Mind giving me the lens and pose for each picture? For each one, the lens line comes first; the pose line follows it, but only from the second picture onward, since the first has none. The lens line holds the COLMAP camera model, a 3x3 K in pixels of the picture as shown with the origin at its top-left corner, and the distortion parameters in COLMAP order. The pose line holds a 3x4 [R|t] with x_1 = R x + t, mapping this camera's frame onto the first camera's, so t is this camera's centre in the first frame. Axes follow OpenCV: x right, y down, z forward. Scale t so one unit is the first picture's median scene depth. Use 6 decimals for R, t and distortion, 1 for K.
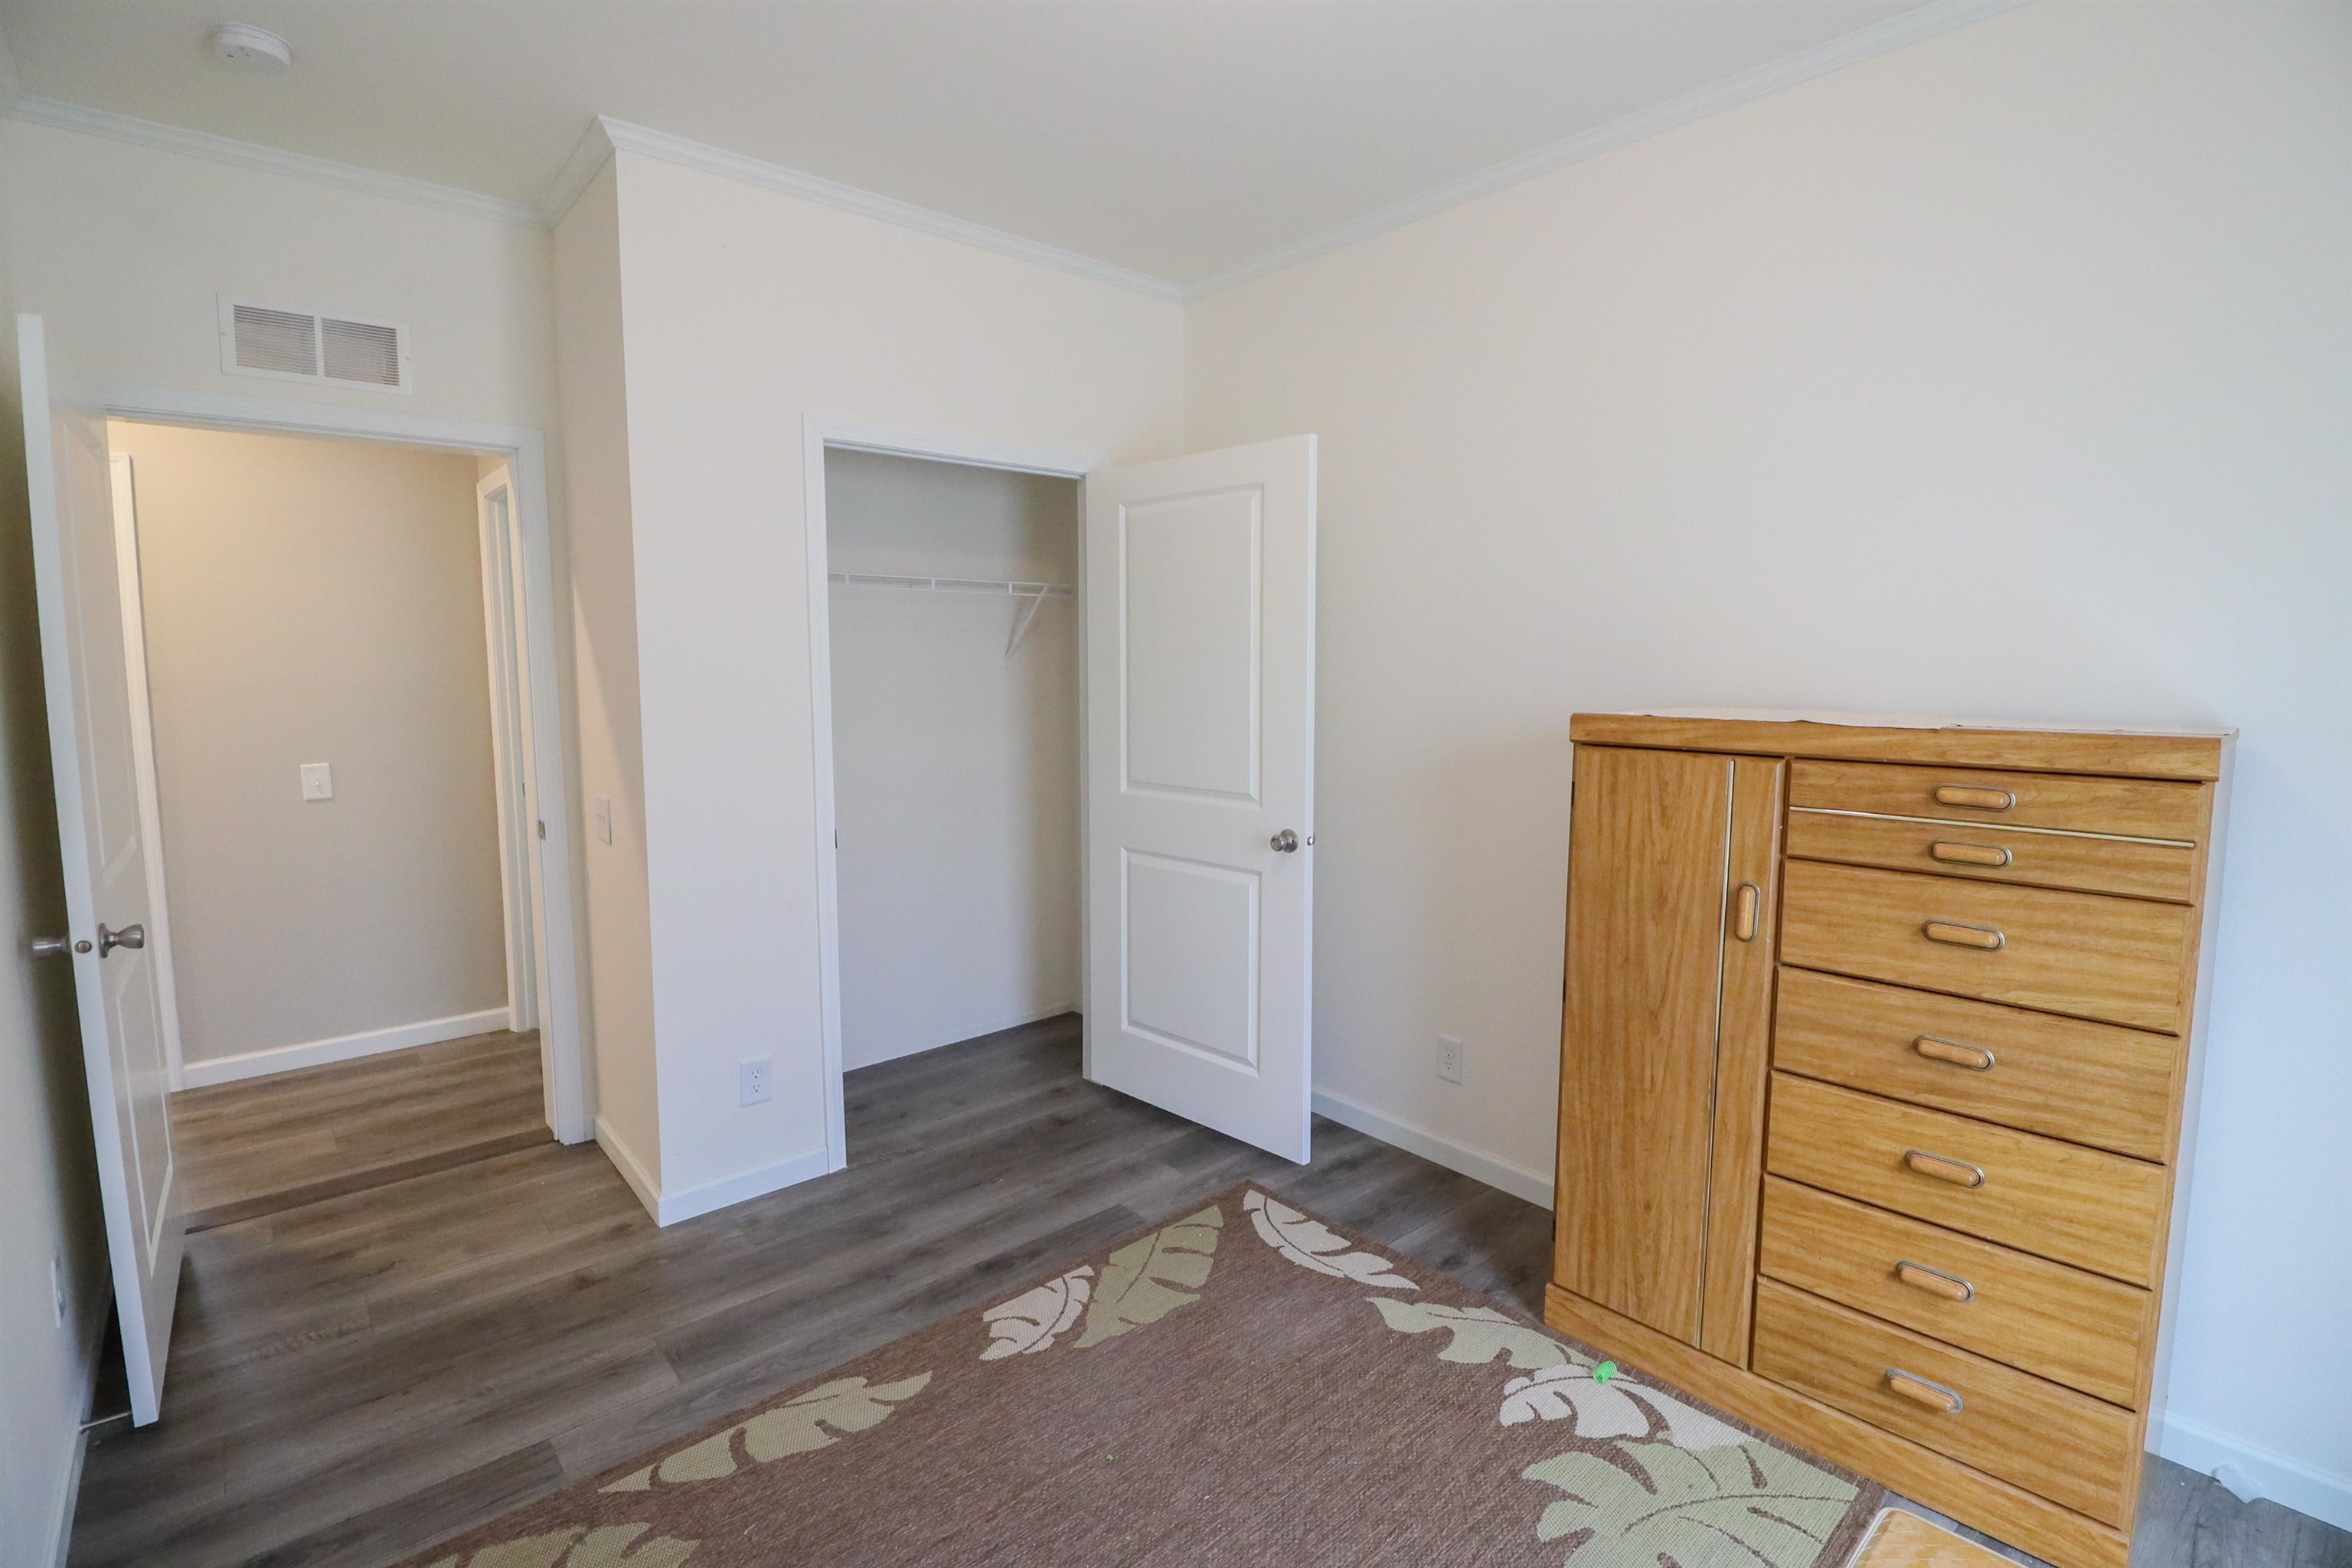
lens RADIAL K [[1164.9, 0, 1182.4], [0, 1164.9, 776.9], [0, 0, 1]] dist [0.000663, -0.006162]
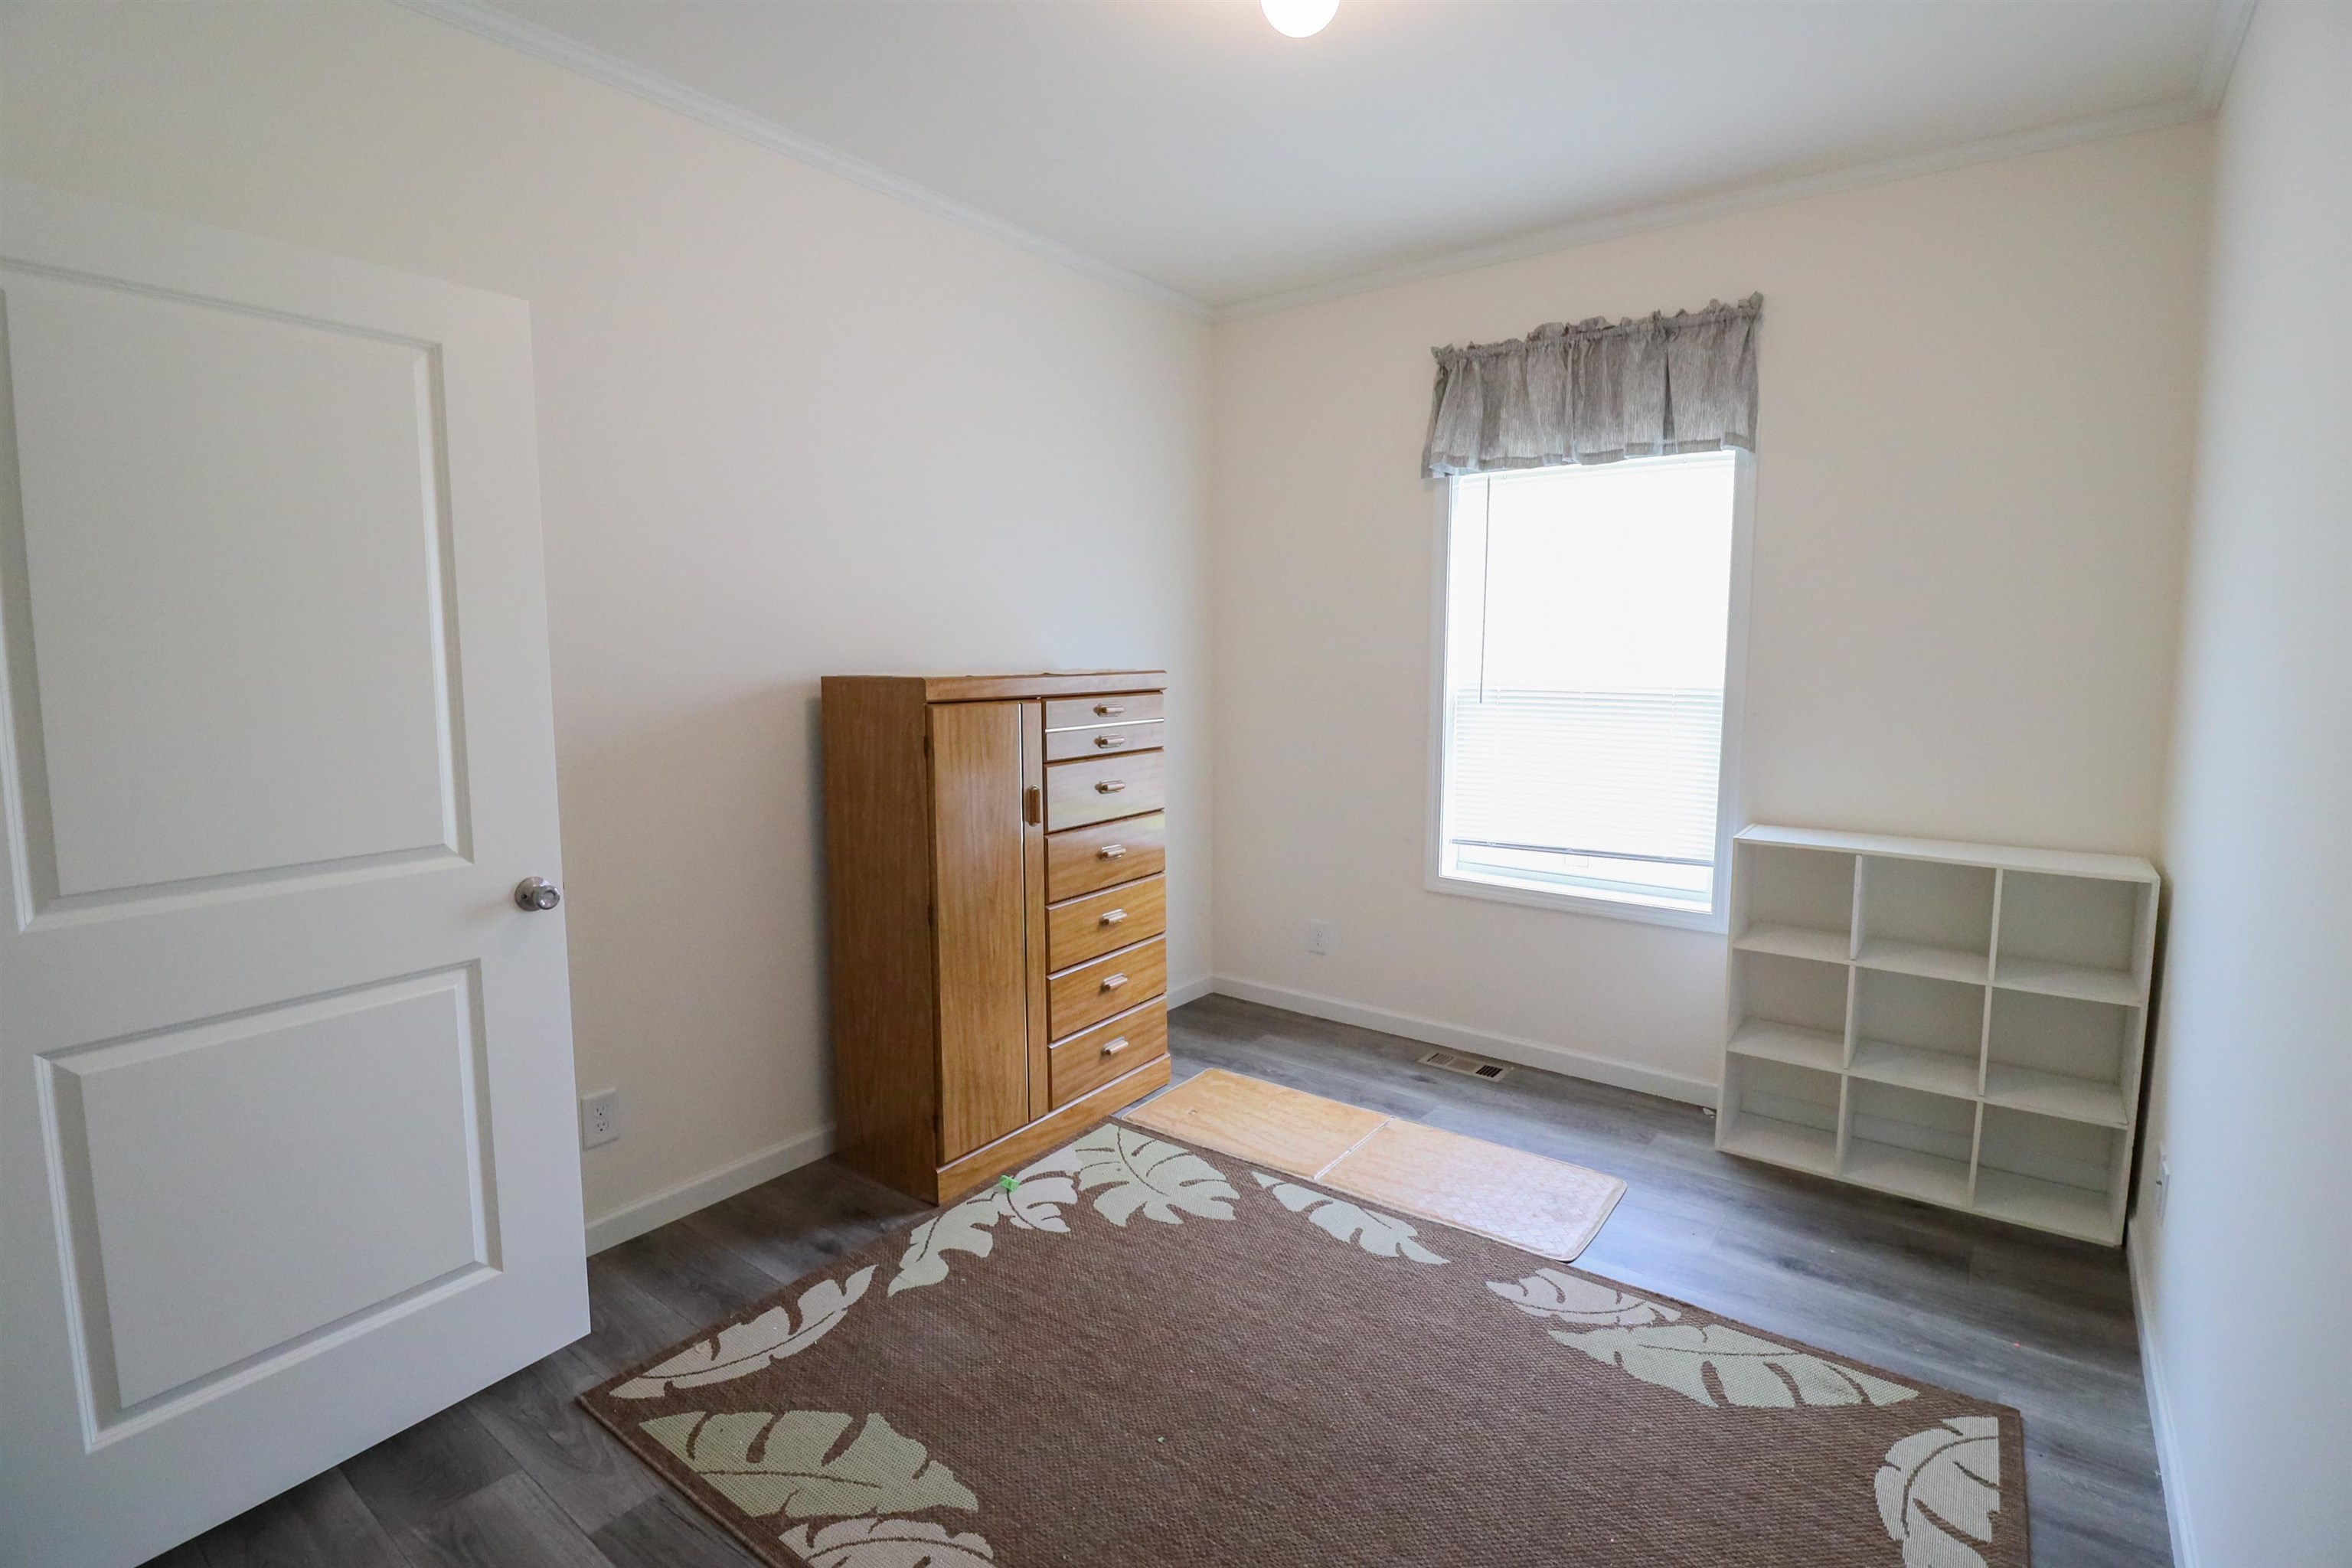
lens RADIAL K [[1164.9, 0, 1182.4], [0, 1164.9, 776.9], [0, 0, 1]] dist [0.000663, -0.006162]
pose [[-0.253372, -0.105181, 0.961634, -0.755584], [0.101864, 0.985644, 0.134646, -0.076437], [-0.961991, 0.132071, -0.239021, 0.907565]]
